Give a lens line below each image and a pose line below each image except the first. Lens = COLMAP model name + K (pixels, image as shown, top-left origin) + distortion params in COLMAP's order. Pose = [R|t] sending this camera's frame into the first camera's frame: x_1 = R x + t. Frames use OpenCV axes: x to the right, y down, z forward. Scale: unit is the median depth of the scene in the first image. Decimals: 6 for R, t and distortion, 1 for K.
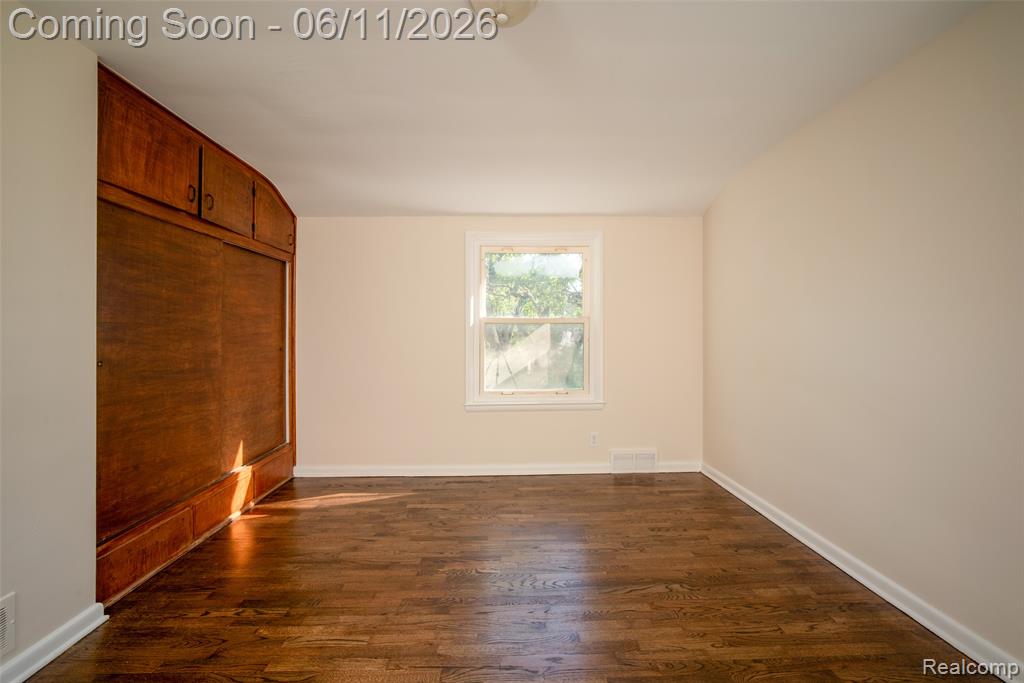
lens RADIAL K [[432.5, 0, 514.0], [0, 432.5, 333.4], [0, 0, 1]] dist [-0.010594, 0.003255]
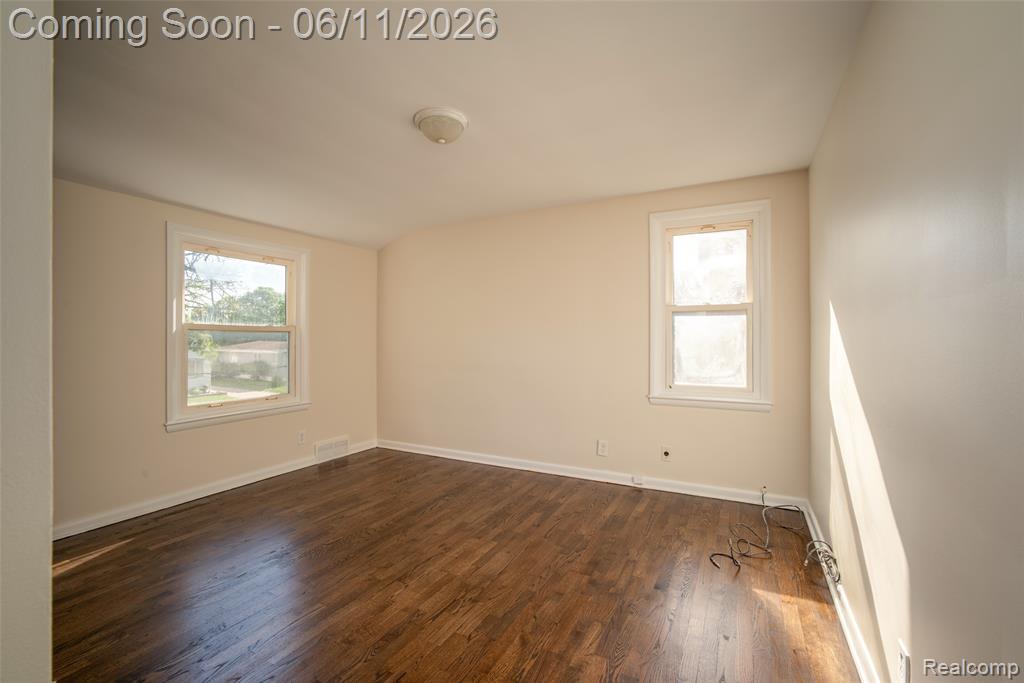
lens RADIAL K [[432.5, 0, 505.8], [0, 432.5, 337.4], [0, 0, 1]] dist [-0.010594, 0.003255]
pose [[0.519576, 0.005148, 0.854409, -0.546718], [0.001232, 0.999976, -0.006774, -0.000922], [-0.854423, 0.004573, 0.519557, -0.017727]]
